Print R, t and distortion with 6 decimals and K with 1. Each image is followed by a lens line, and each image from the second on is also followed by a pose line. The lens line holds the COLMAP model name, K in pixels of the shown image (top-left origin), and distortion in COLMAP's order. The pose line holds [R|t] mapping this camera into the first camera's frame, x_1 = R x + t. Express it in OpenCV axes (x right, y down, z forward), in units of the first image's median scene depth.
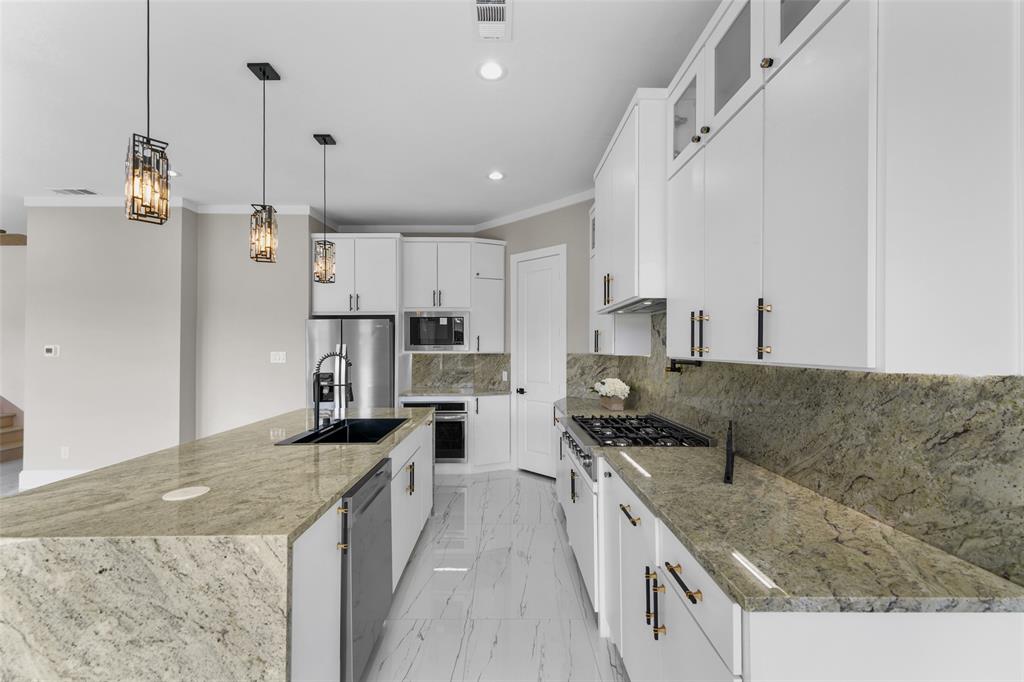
lens RADIAL K [[426.2, 0, 490.1], [0, 426.2, 344.2], [0, 0, 1]] dist [-0.002338, -0.000914]
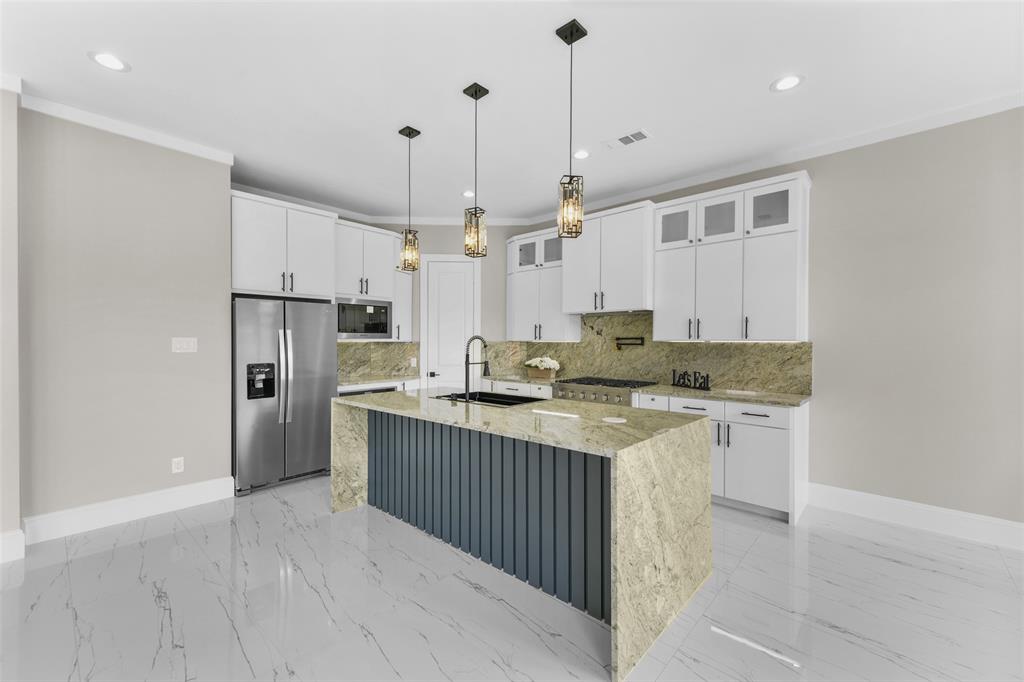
lens RADIAL K [[426.2, 0, 511.1], [0, 426.2, 340.2], [0, 0, 1]] dist [-0.002338, -0.000914]
pose [[0.663577, 0.006674, 0.748078, -0.690507], [-0.009932, 0.999951, -0.000111, 0.016952], [-0.748042, -0.007356, 0.663611, 0.082838]]
